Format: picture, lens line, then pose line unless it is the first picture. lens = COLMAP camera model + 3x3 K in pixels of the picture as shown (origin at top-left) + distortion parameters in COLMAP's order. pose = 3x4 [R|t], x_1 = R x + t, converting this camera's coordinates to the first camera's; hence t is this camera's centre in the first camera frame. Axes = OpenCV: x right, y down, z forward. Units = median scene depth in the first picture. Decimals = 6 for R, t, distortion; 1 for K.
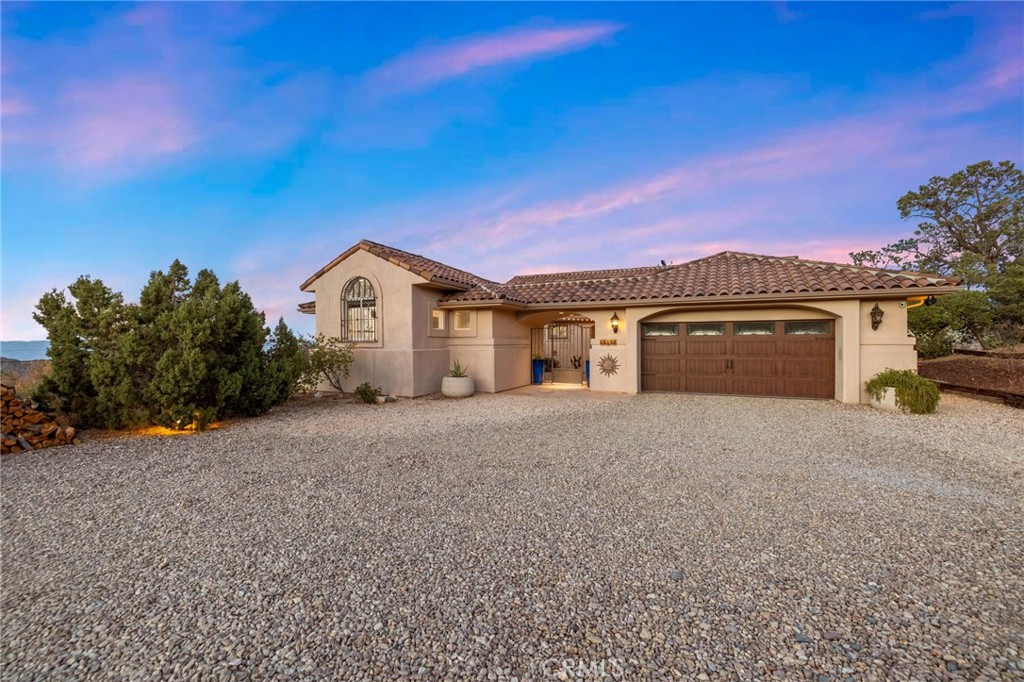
lens RADIAL K [[437.0, 0, 512.3], [0, 437.0, 329.0], [0, 0, 1]] dist [-0.001430, 0.000566]
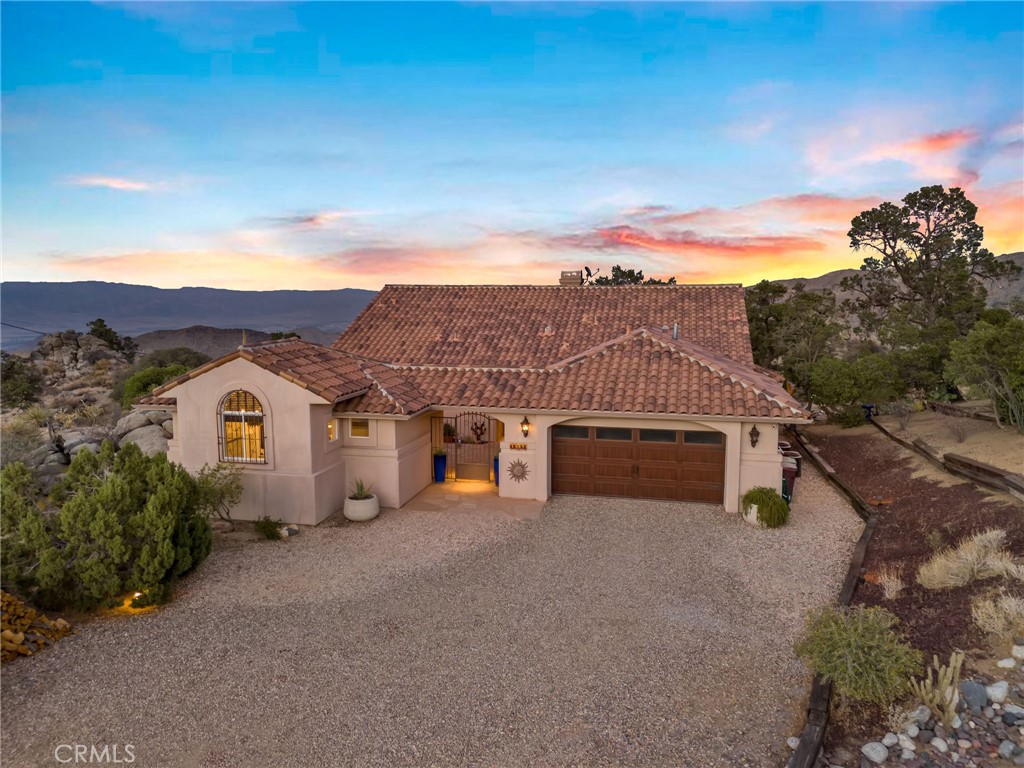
lens RADIAL K [[688.8, 0, 512.0], [0, 688.8, 384.0], [0, 0, 1]] dist [0.037351, -0.004393]
pose [[0.977266, -0.020238, 0.211050, -0.115465], [-0.002529, 0.994251, 0.107048, -0.287654], [-0.212003, -0.105148, 0.971596, -0.471482]]
